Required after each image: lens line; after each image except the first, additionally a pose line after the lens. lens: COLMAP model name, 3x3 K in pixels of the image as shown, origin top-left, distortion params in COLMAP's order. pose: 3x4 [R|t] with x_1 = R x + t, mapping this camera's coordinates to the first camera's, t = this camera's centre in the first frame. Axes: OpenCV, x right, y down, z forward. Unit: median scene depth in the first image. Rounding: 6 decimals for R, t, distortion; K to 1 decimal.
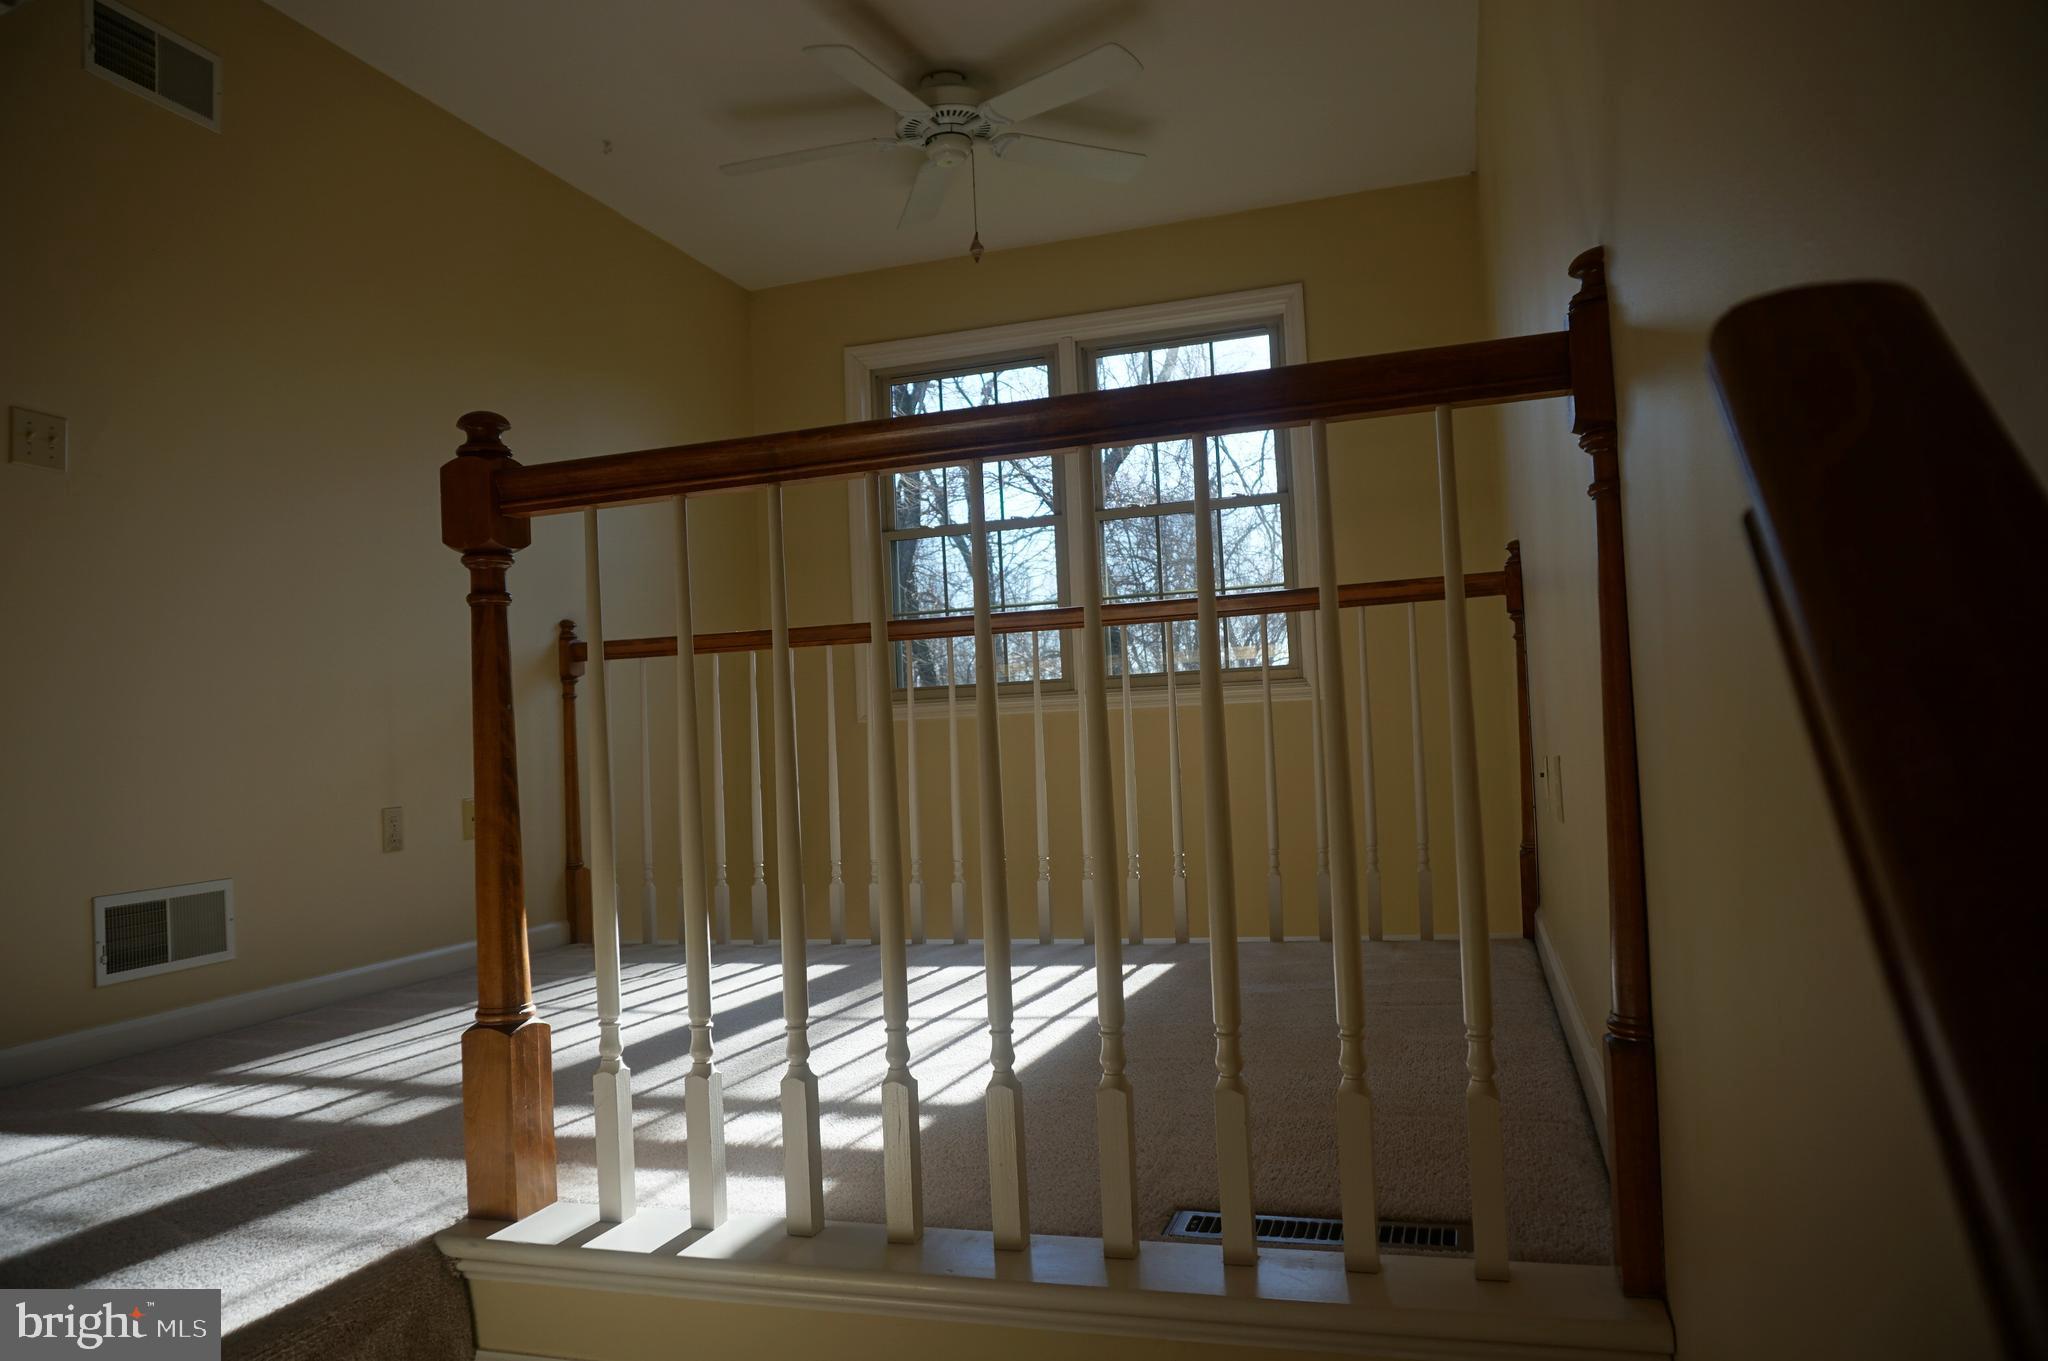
lens RADIAL K [[1364.3, 0, 1035.9], [0, 1364.3, 685.9], [0, 0, 1]] dist [-0.044930, 0.024918]
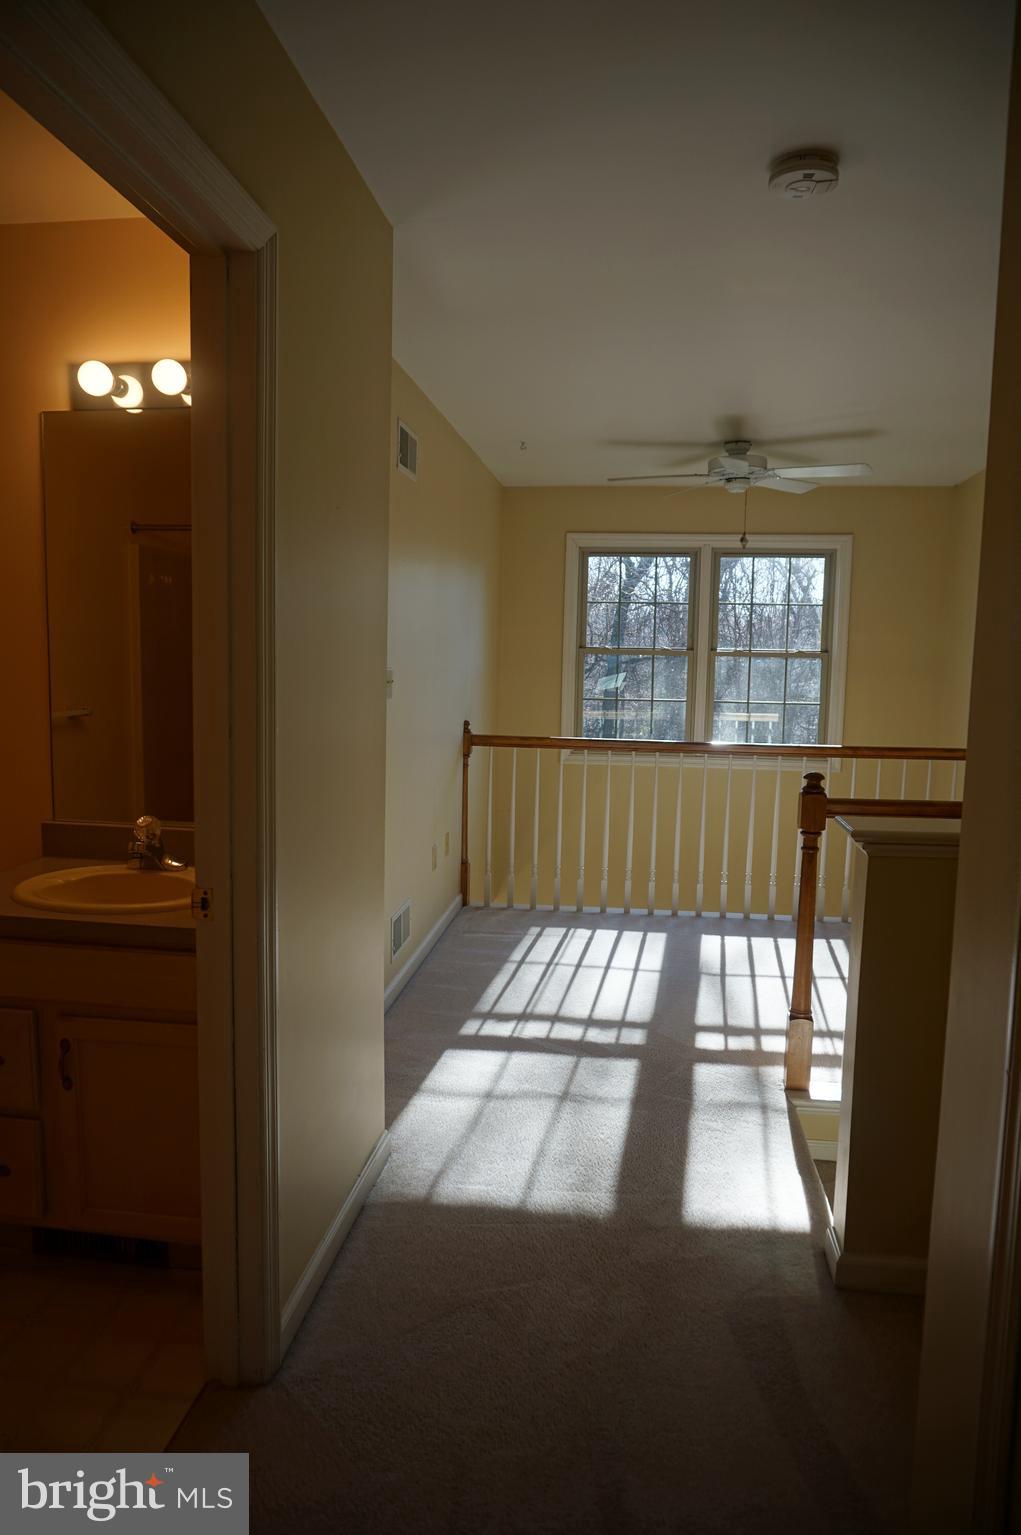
lens RADIAL K [[1022.5, 0, 535.2], [0, 1022.5, 770.5], [0, 0, 1]] dist [-0.044930, 0.024918]
pose [[0.979518, 0.042767, 0.196763, -0.669329], [-0.071387, 0.987469, 0.140747, -0.227429], [-0.188278, -0.151911, 0.970296, -0.356544]]
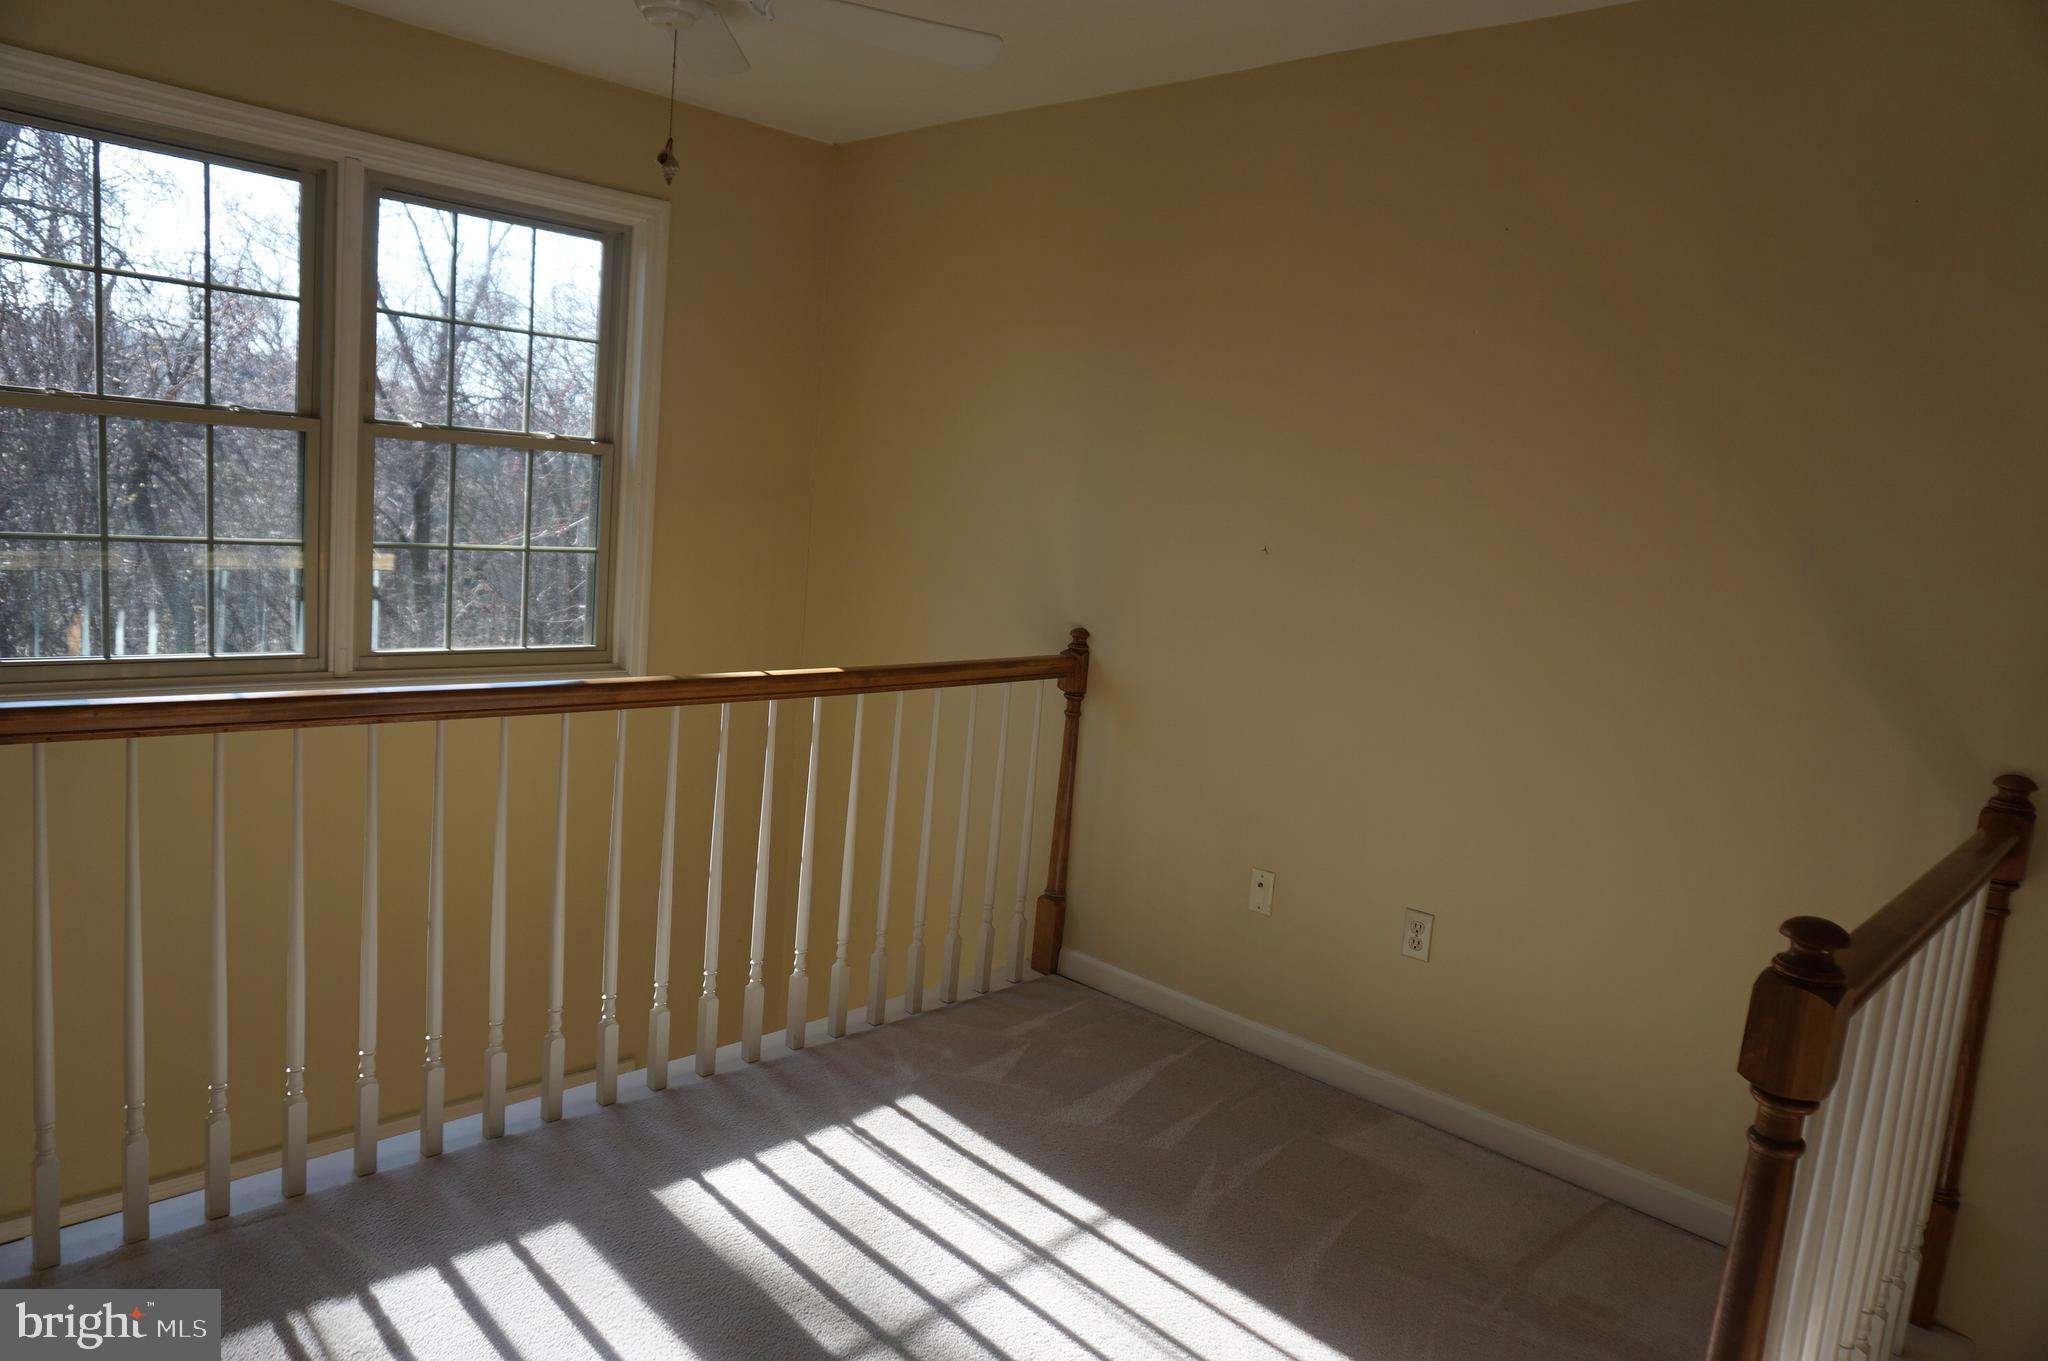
lens RADIAL K [[1364.3, 0, 1035.9], [0, 1364.3, 685.9], [0, 0, 1]] dist [-0.044930, 0.024918]
pose [[0.427945, -0.041529, 0.902850, -0.711580], [-0.141996, 0.983449, 0.112542, -0.192124], [-0.892580, -0.176363, 0.414965, 0.595432]]
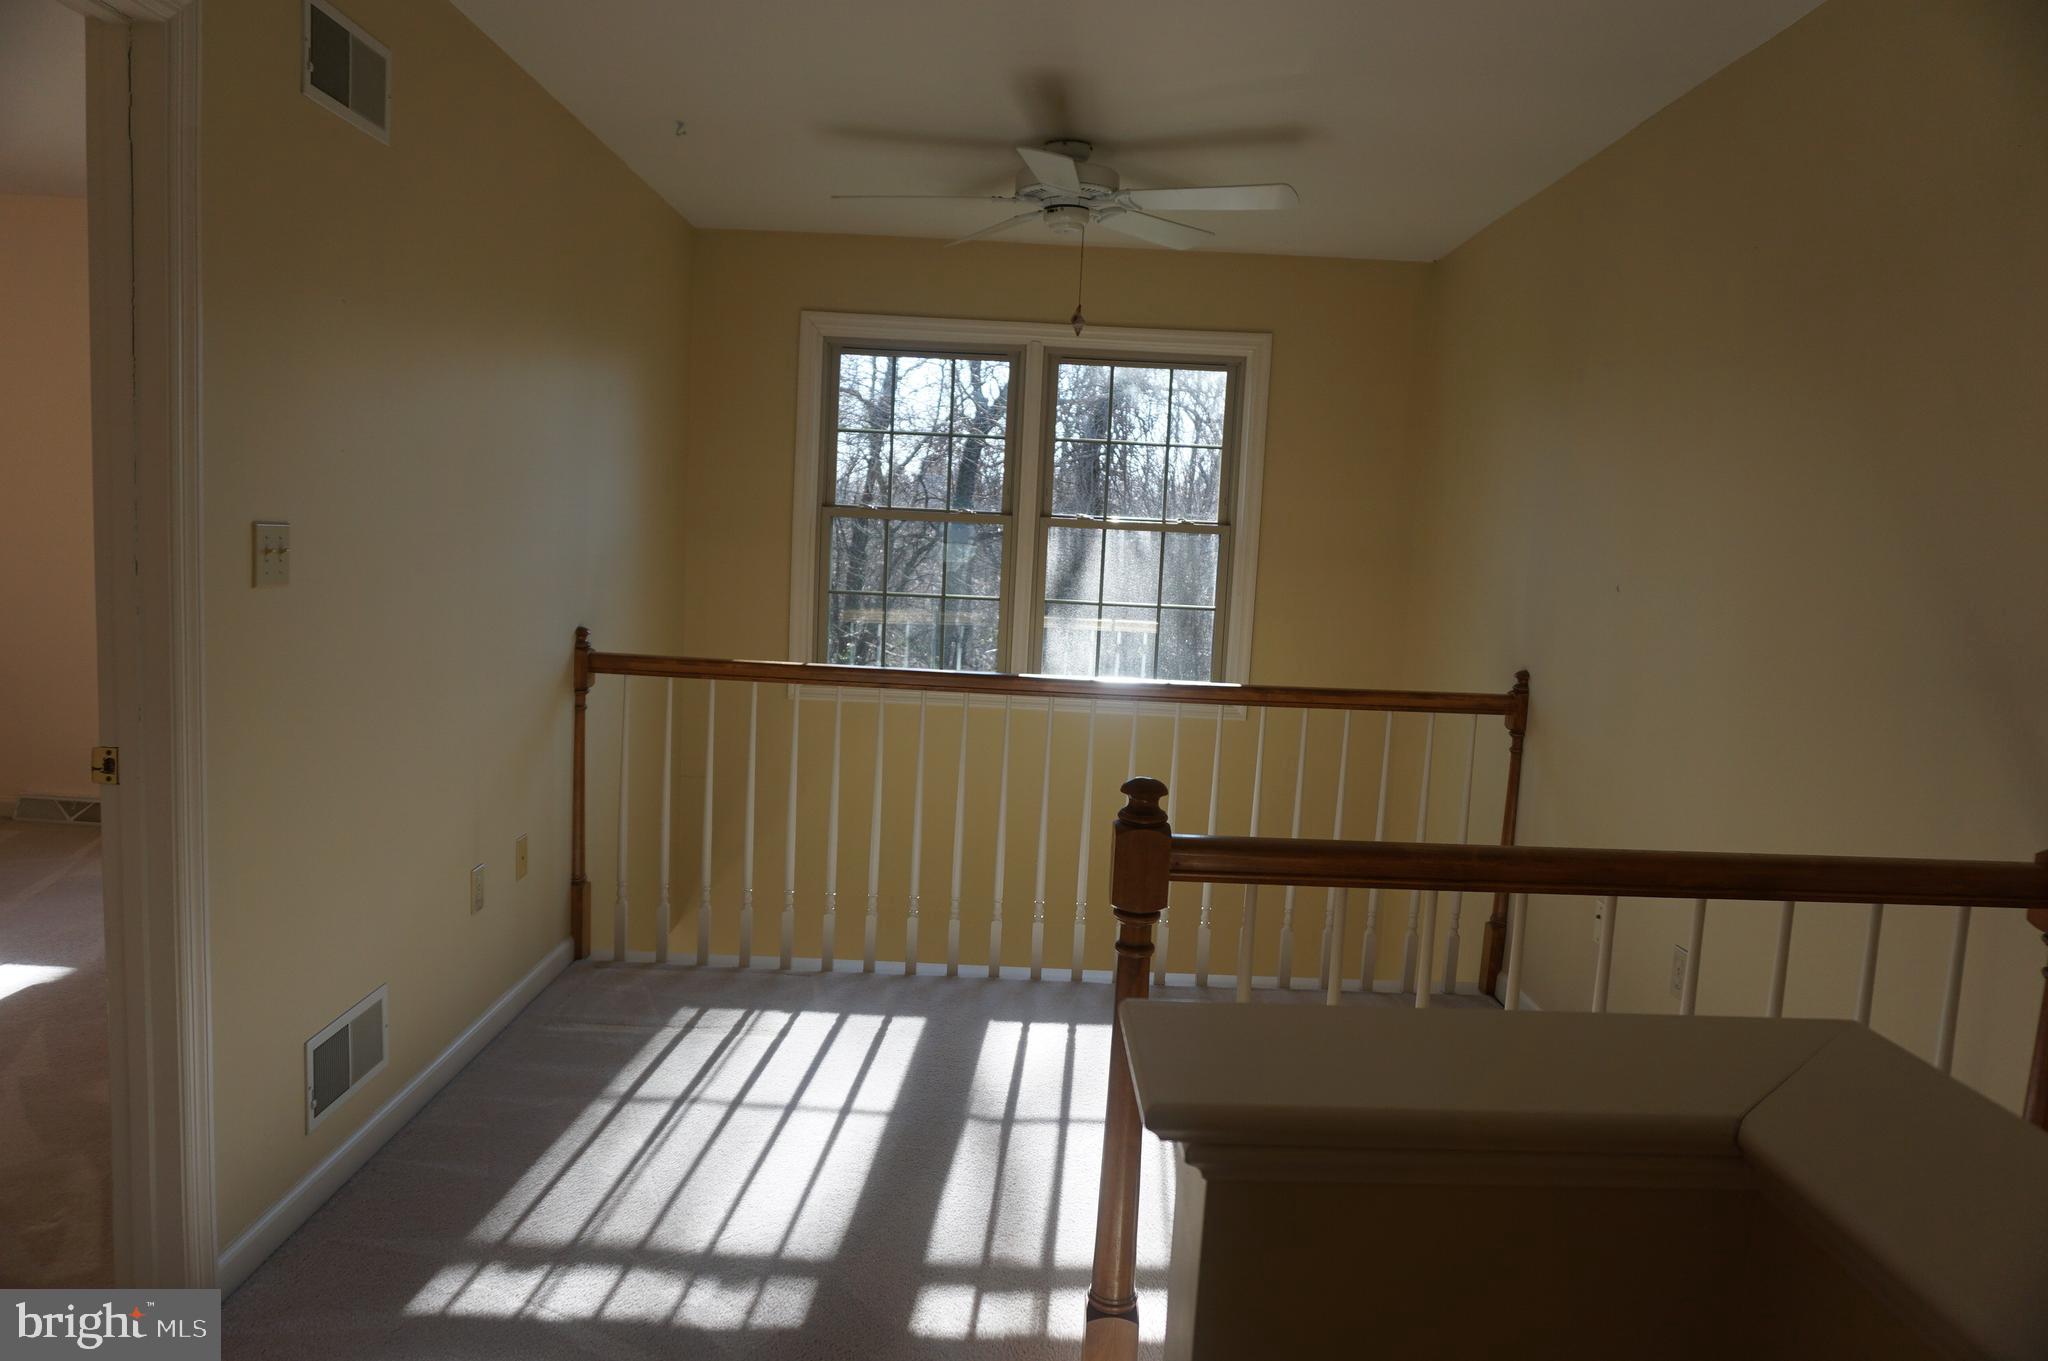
lens RADIAL K [[1364.3, 0, 1035.9], [0, 1364.3, 685.9], [0, 0, 1]] dist [-0.044930, 0.024918]
pose [[0.947748, 0.057567, 0.313783, -0.445236], [-0.103763, 0.985728, 0.132562, -0.218352], [-0.301674, -0.158194, 0.940196, 0.012029]]
